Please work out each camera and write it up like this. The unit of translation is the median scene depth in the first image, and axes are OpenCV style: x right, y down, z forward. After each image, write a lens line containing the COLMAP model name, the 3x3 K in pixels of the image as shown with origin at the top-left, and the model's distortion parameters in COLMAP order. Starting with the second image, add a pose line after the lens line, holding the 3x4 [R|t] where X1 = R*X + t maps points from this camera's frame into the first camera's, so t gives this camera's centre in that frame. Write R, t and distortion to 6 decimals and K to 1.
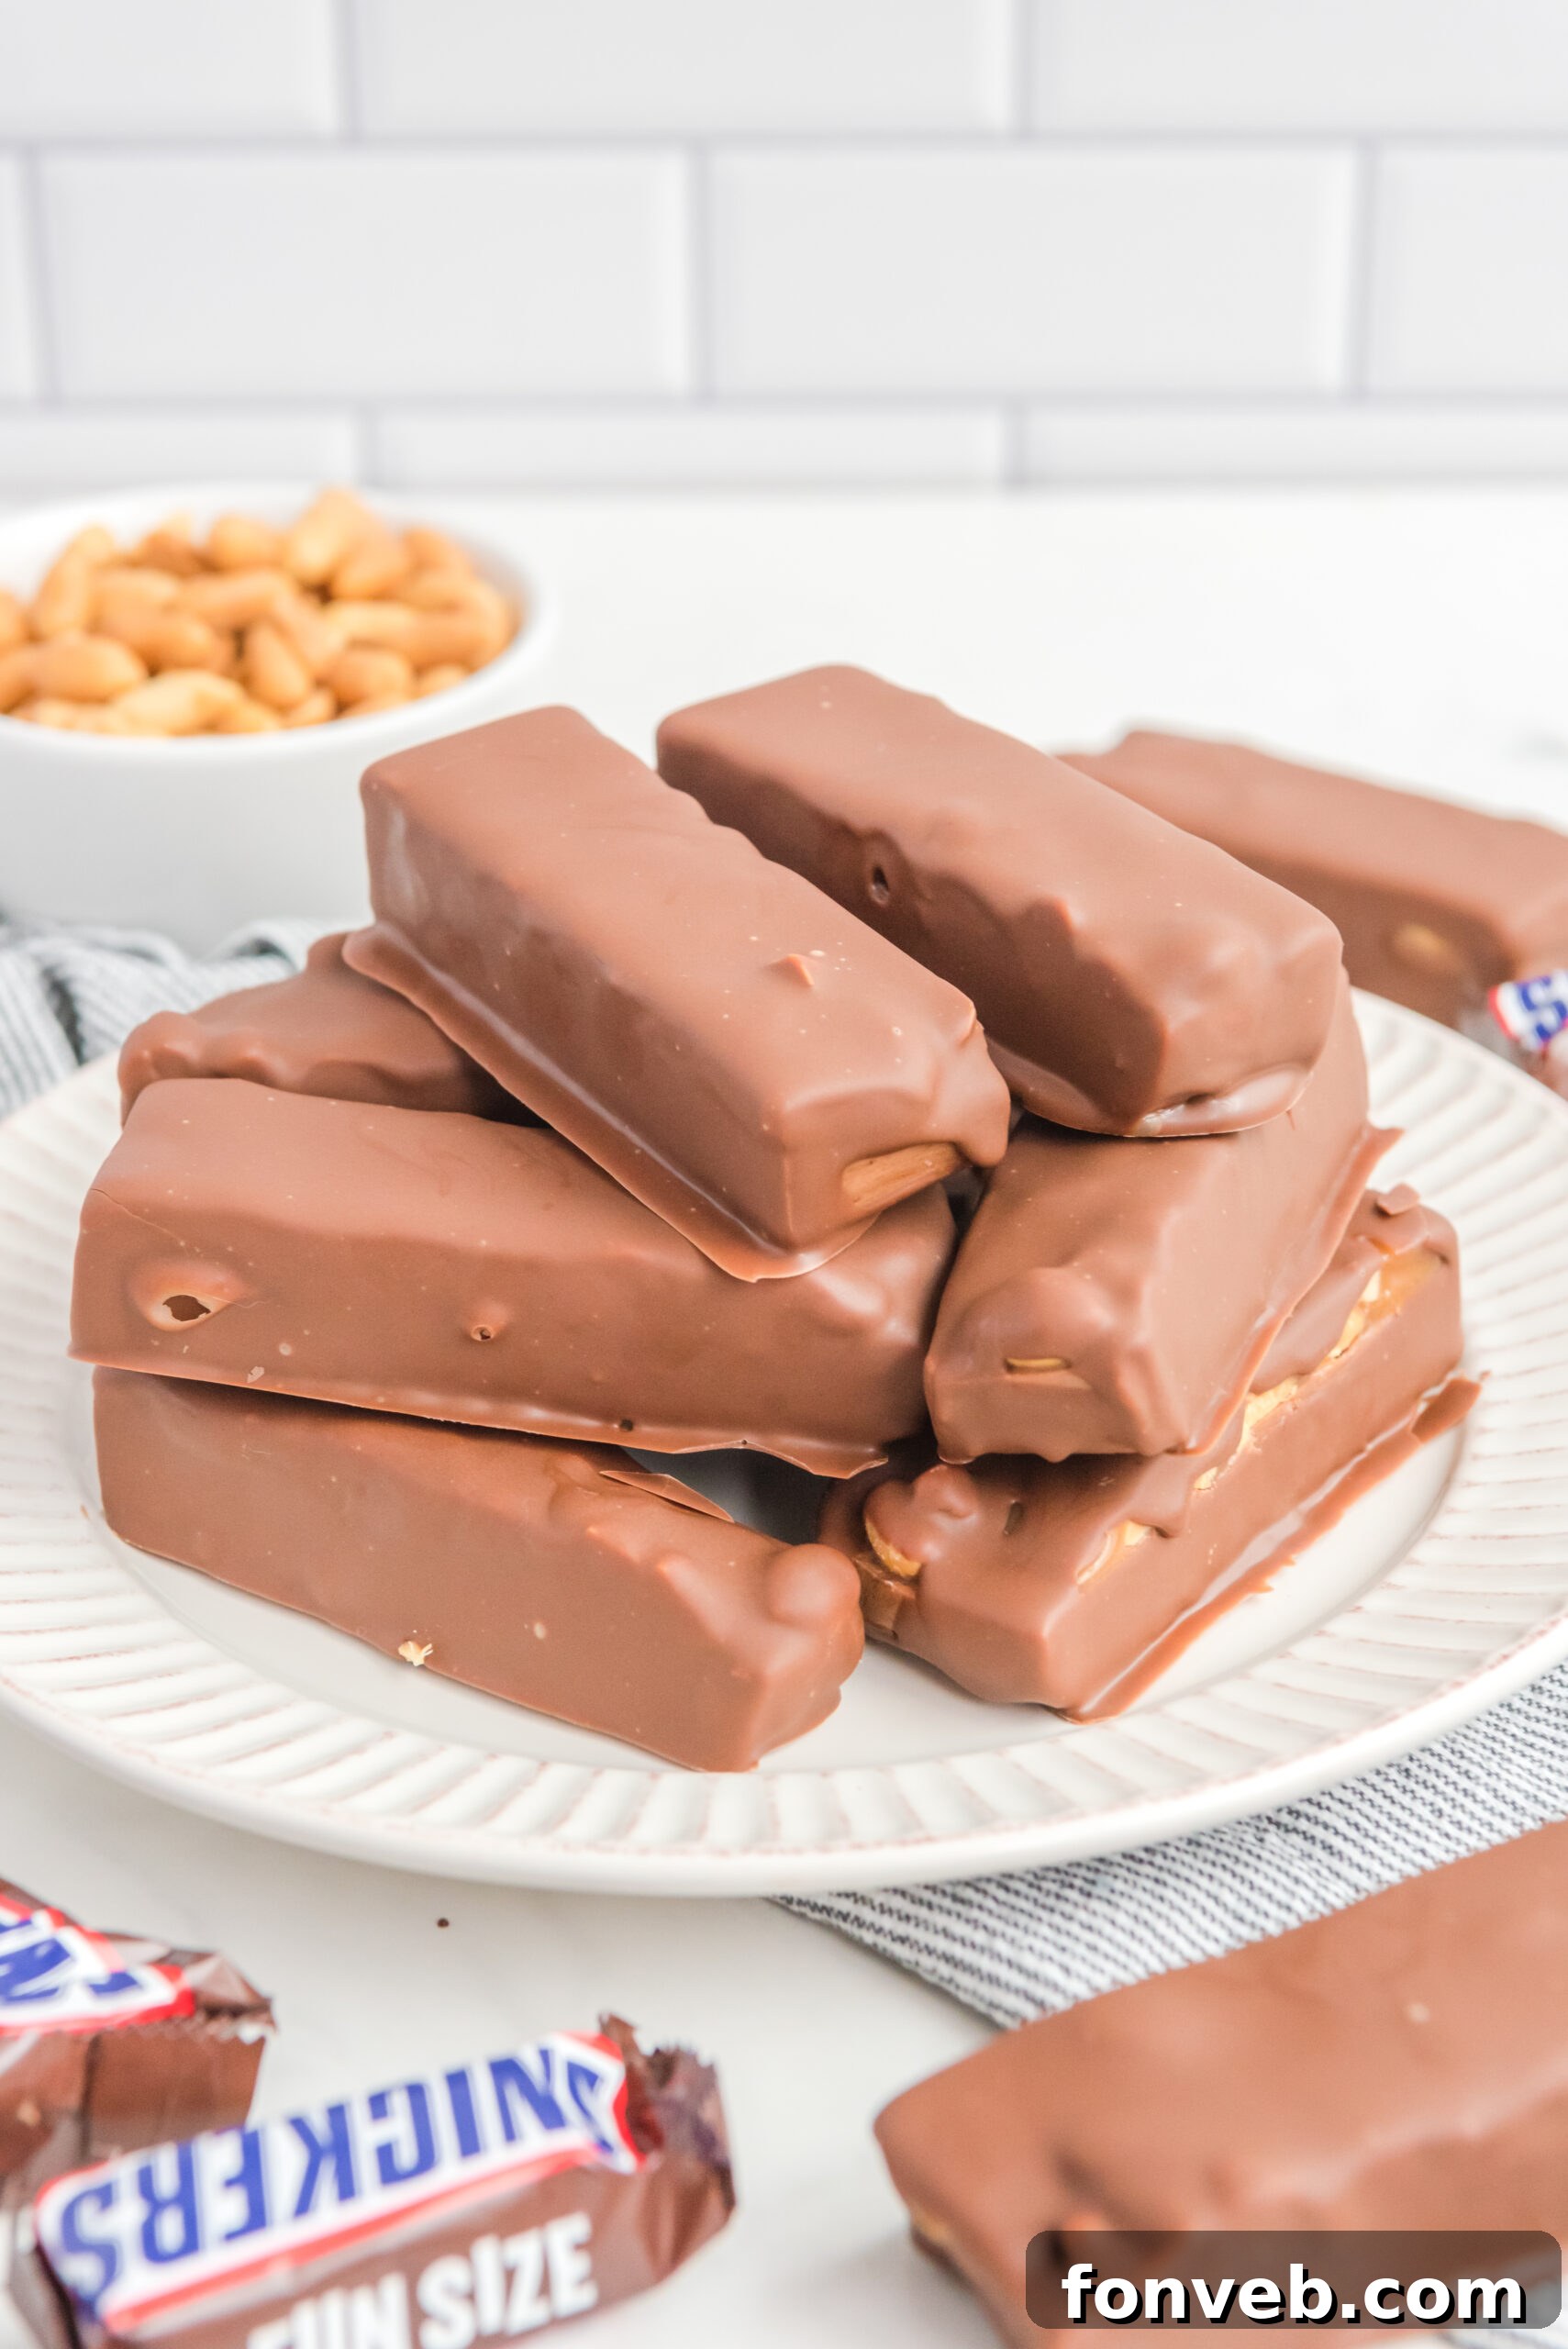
lens RADIAL K [[4521.0, 0, 784.0], [0, 4521.0, 1174.5], [0, 0, 1]] dist [-0.003689, 0.226709]
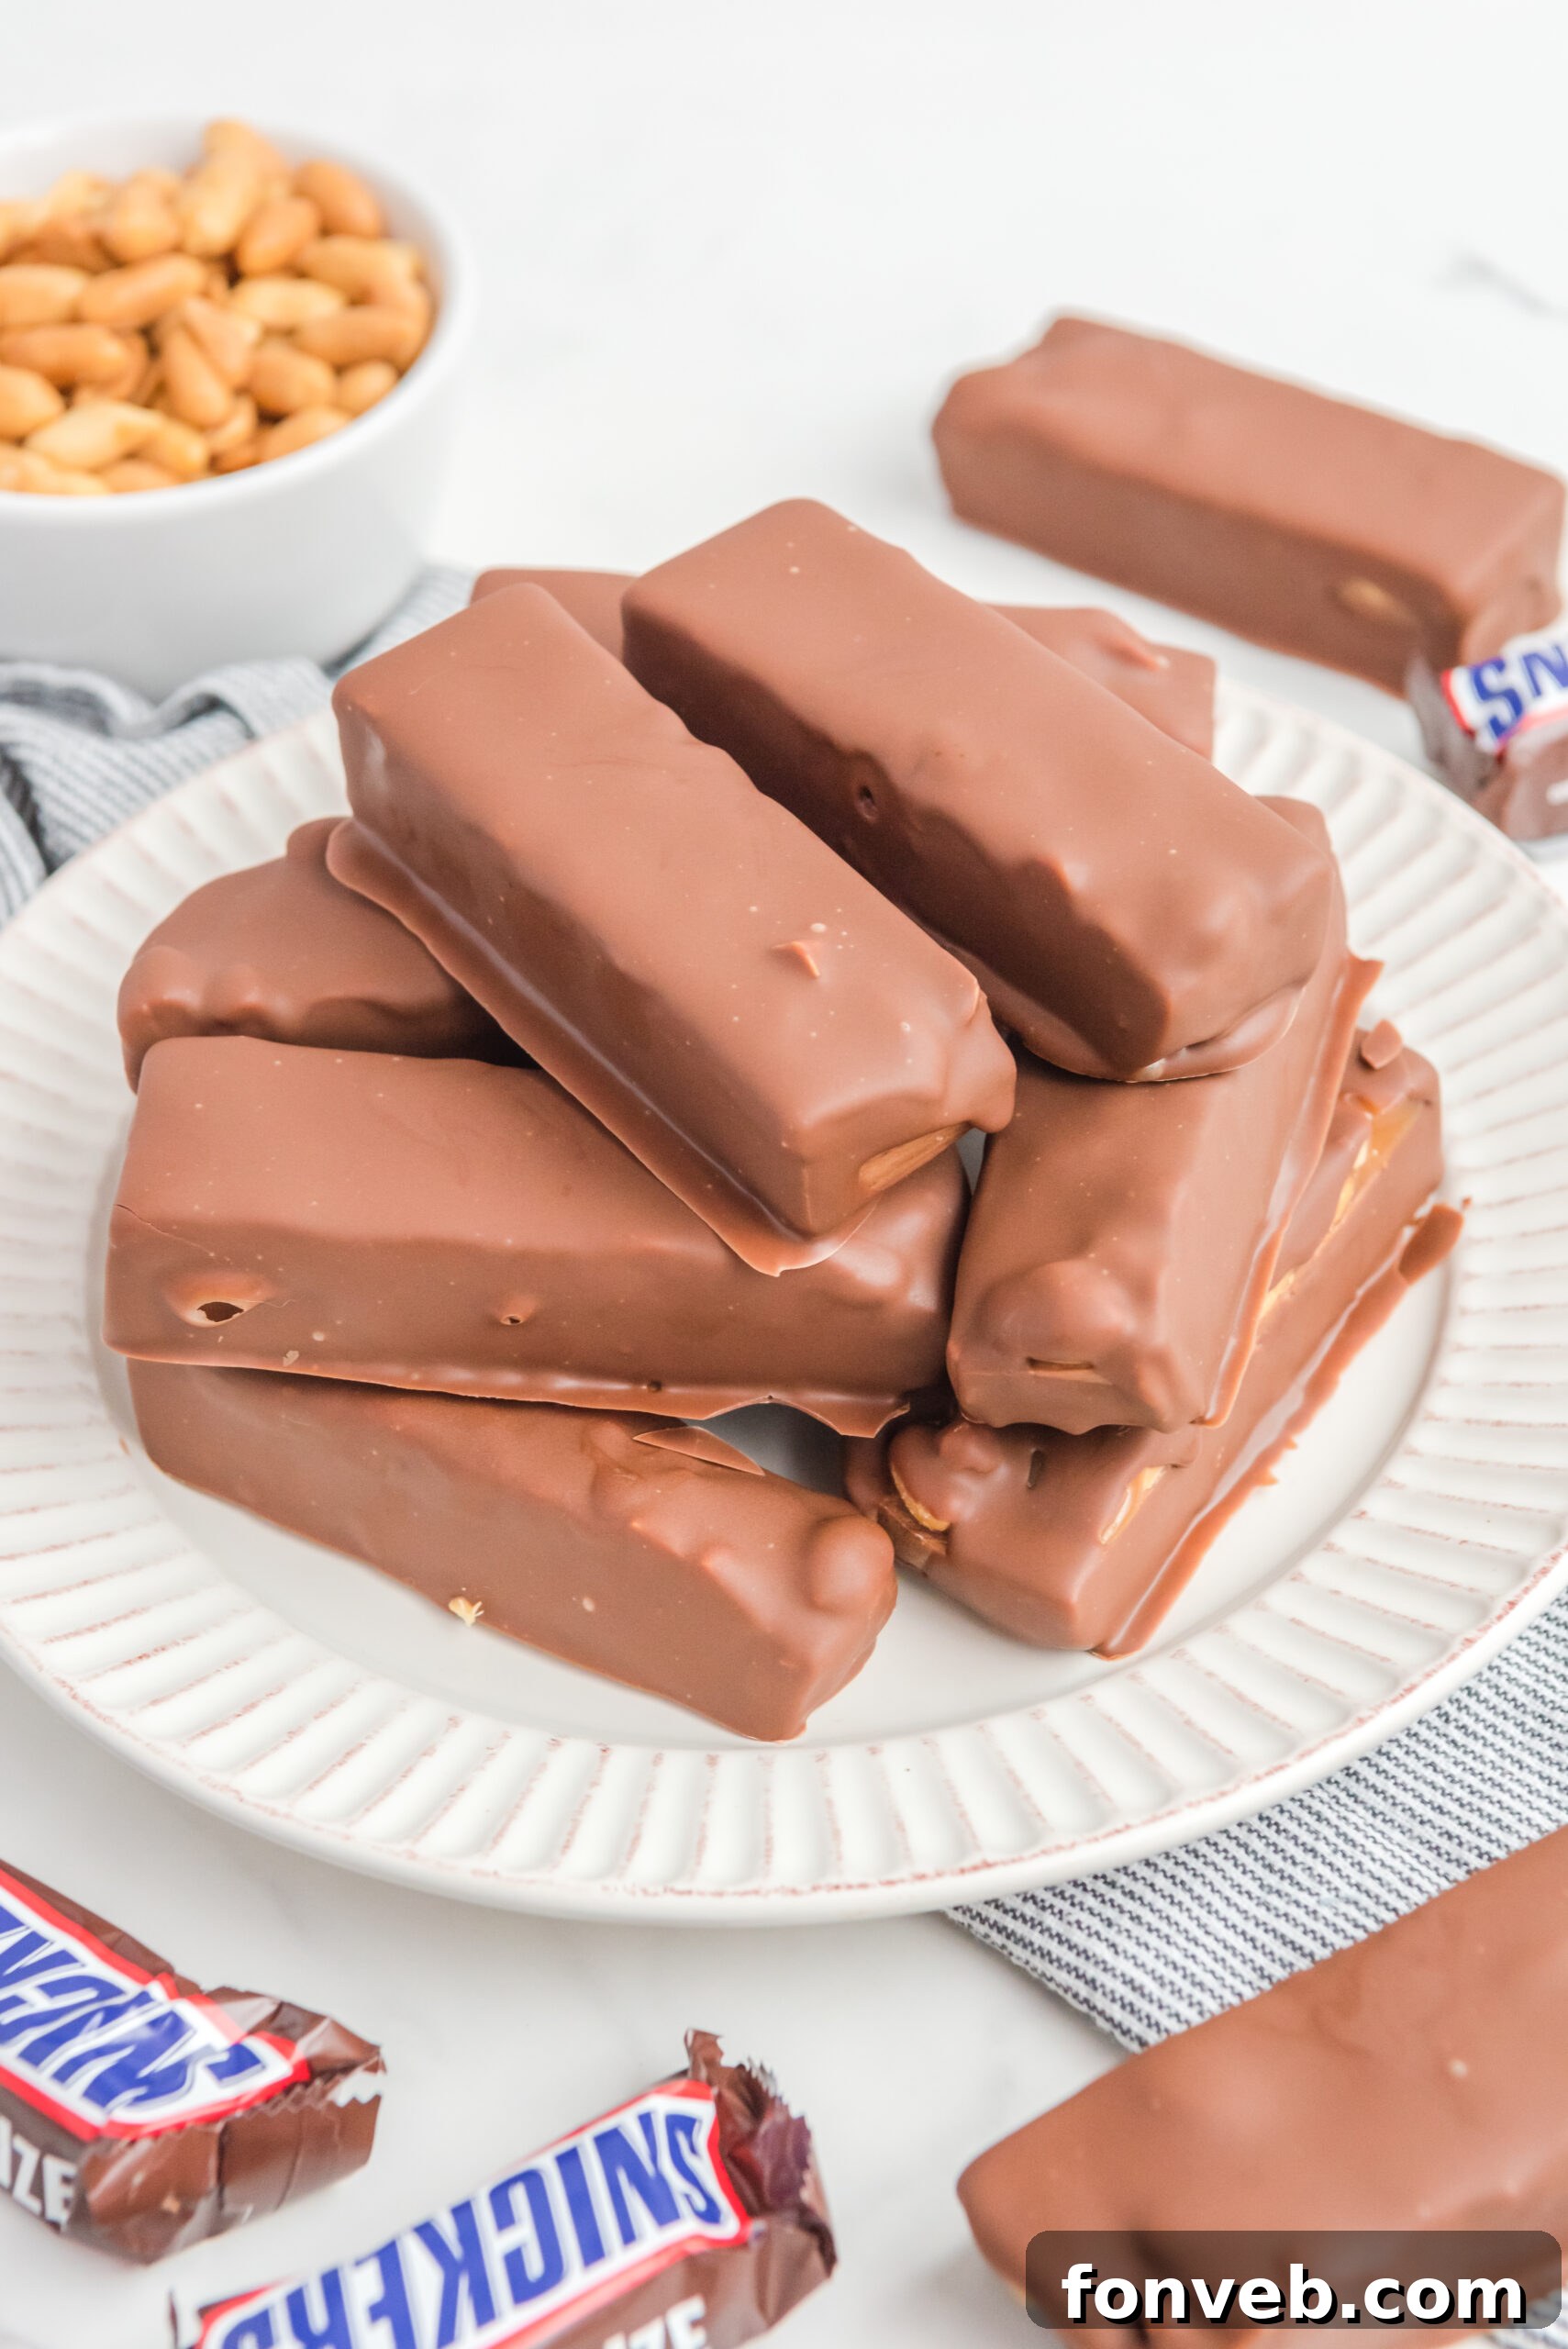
lens RADIAL K [[4521.0, 0, 784.0], [0, 4521.0, 1174.5], [0, 0, 1]] dist [-0.003689, 0.226709]
pose [[0.997785, -0.058226, 0.032184, -0.036342], [0.047859, 0.964234, 0.260695, -0.262227], [-0.046212, -0.258577, 0.964885, 0.016078]]
